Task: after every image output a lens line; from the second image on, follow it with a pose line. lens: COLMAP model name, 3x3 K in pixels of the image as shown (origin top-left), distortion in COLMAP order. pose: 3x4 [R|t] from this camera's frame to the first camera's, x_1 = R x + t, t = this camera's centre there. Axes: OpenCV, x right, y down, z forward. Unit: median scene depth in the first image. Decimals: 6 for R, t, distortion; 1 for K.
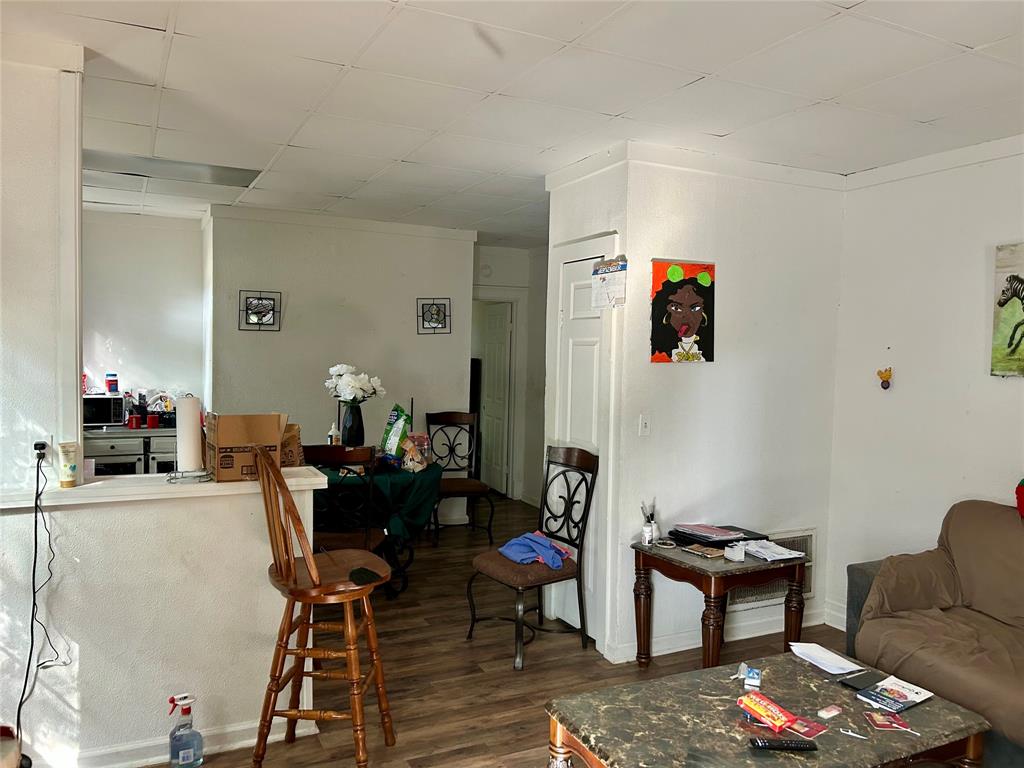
lens RADIAL K [[783.5, 0, 507.1], [0, 783.5, 385.6], [0, 0, 1]] dist [0.034187, -0.024371]
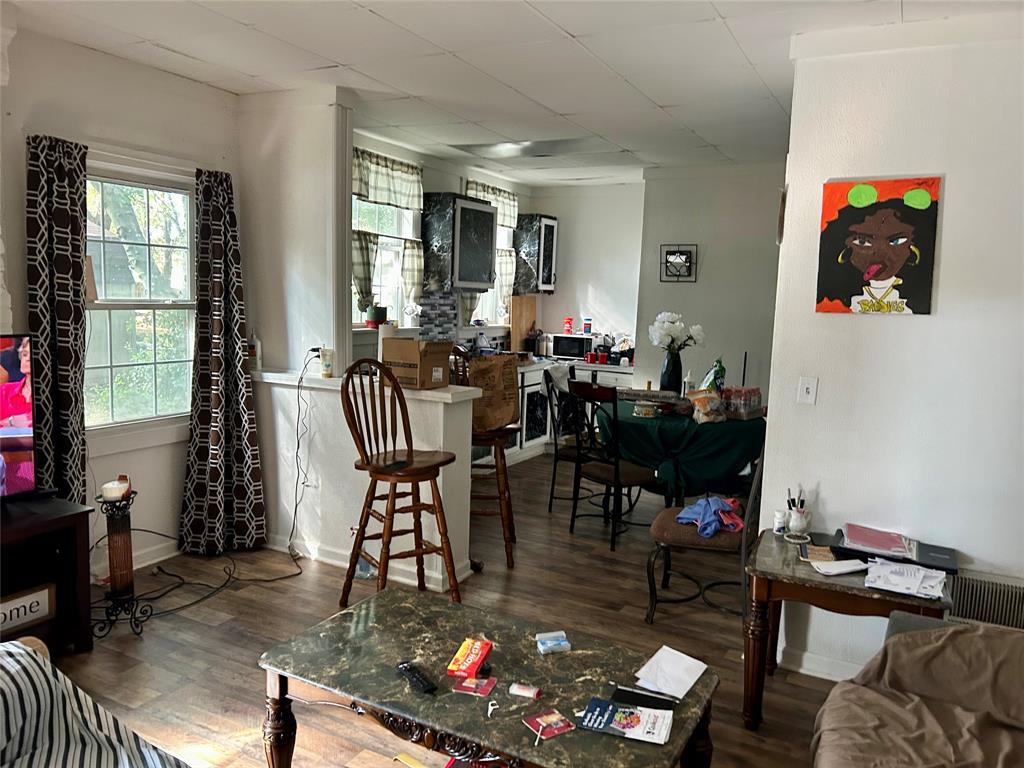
lens RADIAL K [[783.5, 0, 511.8], [0, 783.5, 386.7], [0, 0, 1]] dist [0.034187, -0.024371]
pose [[0.582683, 0.100606, -0.806448, 0.640193], [-0.060376, 0.994925, 0.080496, -0.000077], [0.810454, 0.001787, 0.585800, 0.275329]]
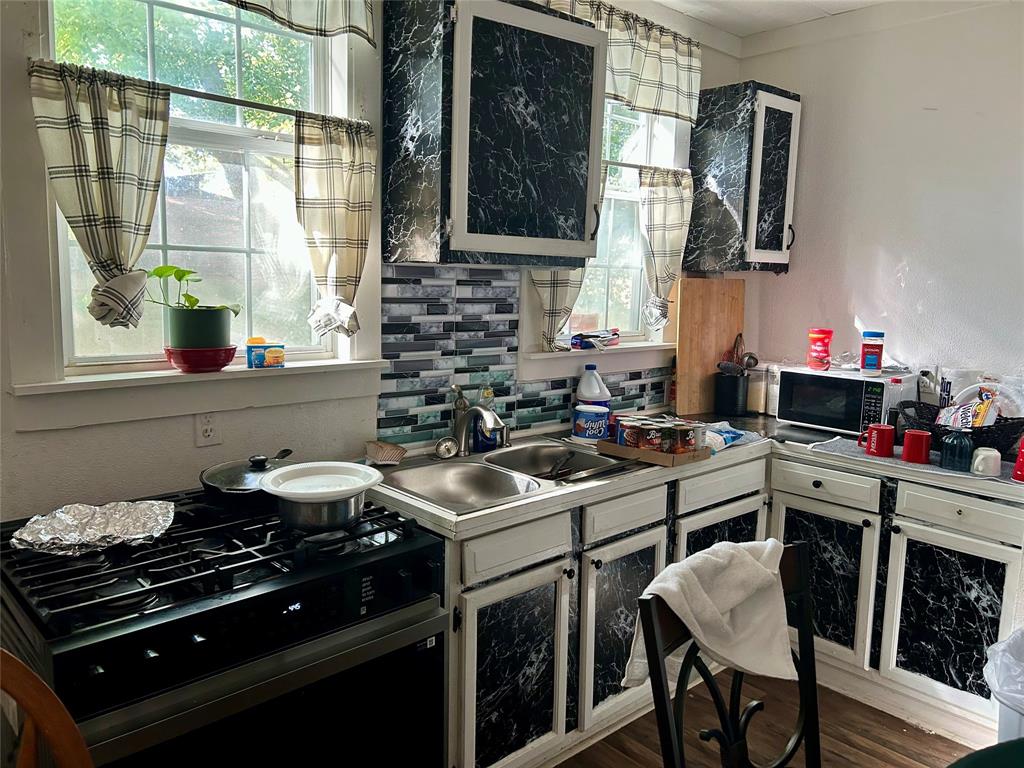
lens RADIAL K [[783.5, 0, 496.3], [0, 783.5, 366.0], [0, 0, 1]] dist [0.034187, -0.024371]
pose [[0.267923, 0.101174, -0.958113, -0.139974], [-0.060186, 0.994286, 0.088164, -0.033832], [0.961559, 0.034044, 0.272481, 0.958704]]
